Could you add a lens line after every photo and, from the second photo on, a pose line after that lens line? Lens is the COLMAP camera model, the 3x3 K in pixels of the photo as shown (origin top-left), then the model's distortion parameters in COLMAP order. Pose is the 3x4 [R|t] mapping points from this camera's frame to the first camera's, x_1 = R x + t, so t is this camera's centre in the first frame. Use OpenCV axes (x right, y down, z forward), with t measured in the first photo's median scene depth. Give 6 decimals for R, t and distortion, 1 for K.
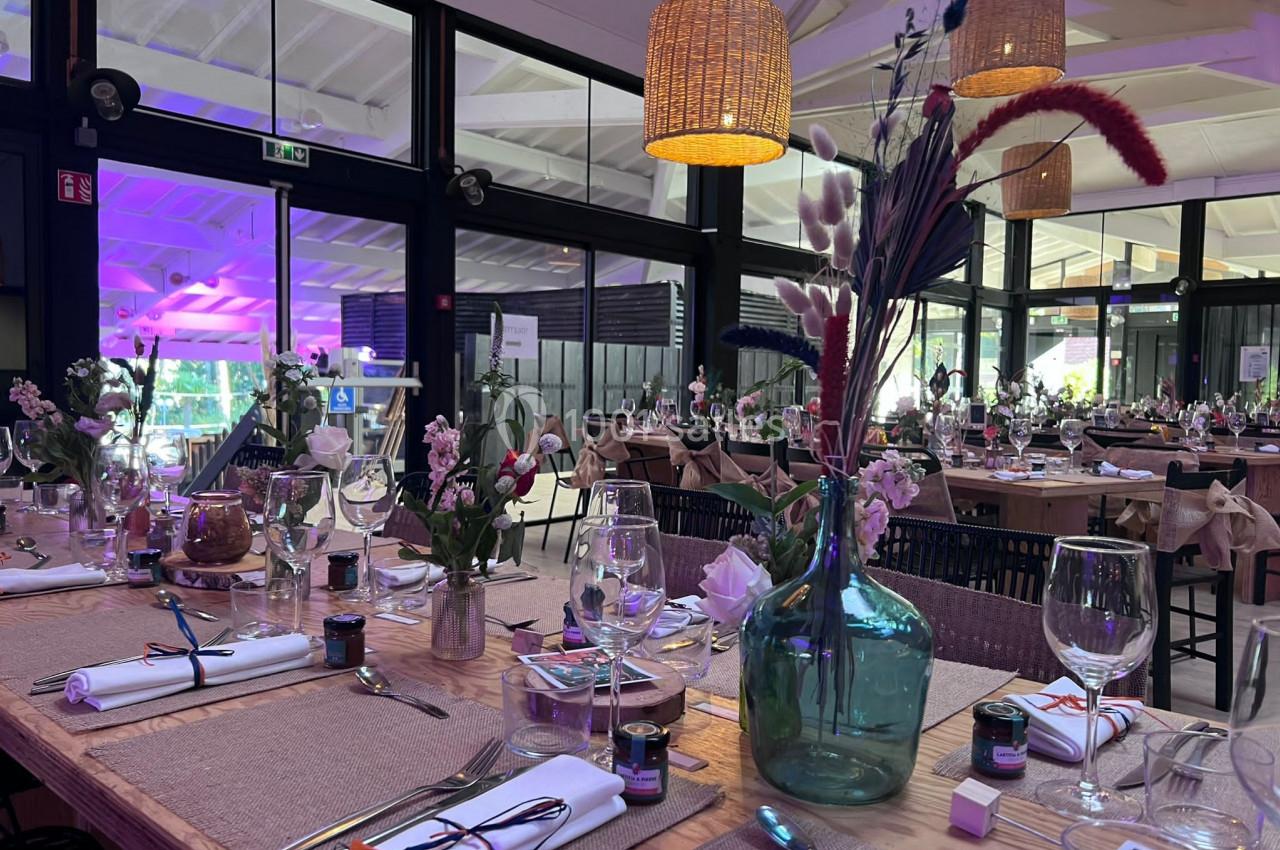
lens RADIAL K [[974.2, 0, 640.0], [0, 974.2, 425.0], [0, 0, 1]] dist [0.073338, -0.087583]
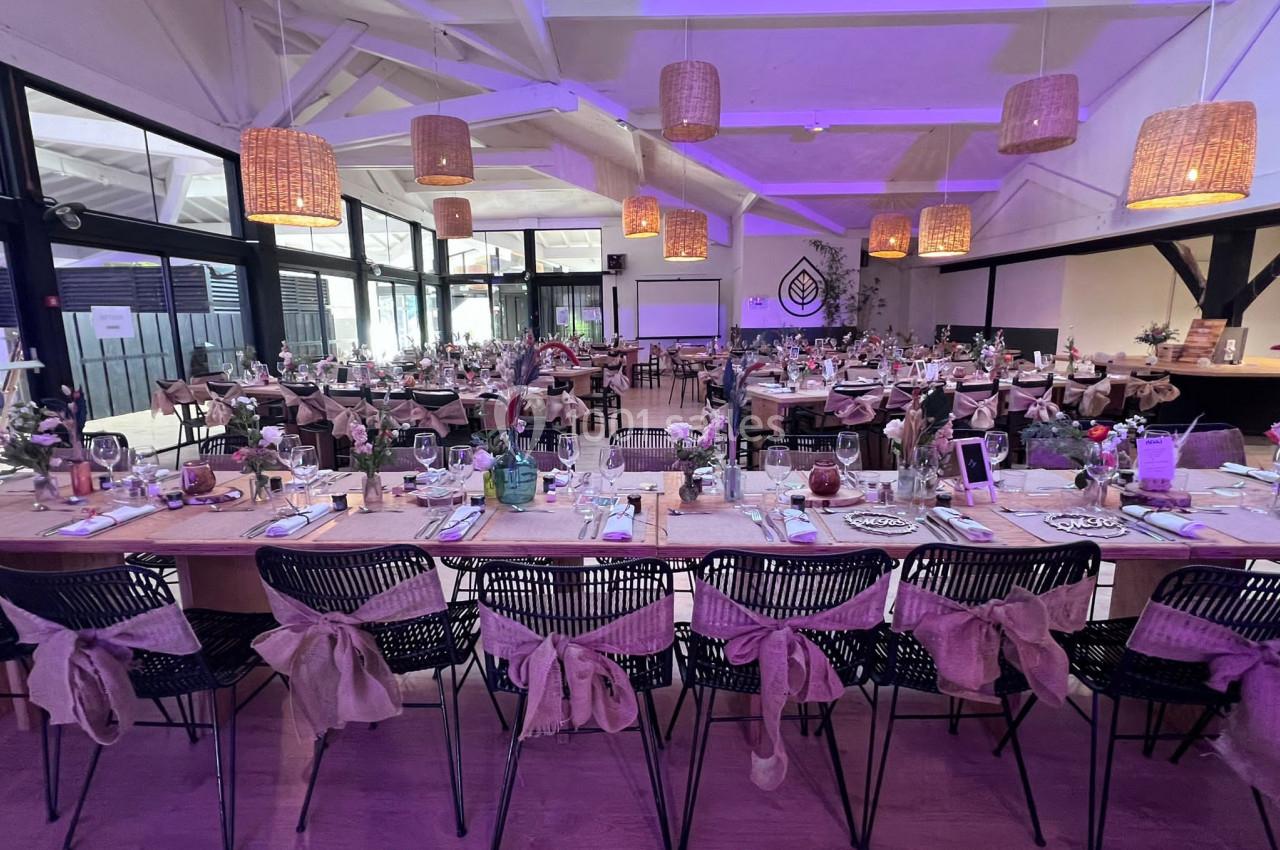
lens RADIAL K [[623.8, 0, 640.0], [0, 623.8, 425.0], [0, 0, 1]] dist [-0.001505, -0.000226]
pose [[0.773942, -0.138881, 0.617840, -0.093013], [0.056595, 0.986920, 0.150951, -0.030703], [-0.630723, -0.081861, 0.771679, -0.127131]]
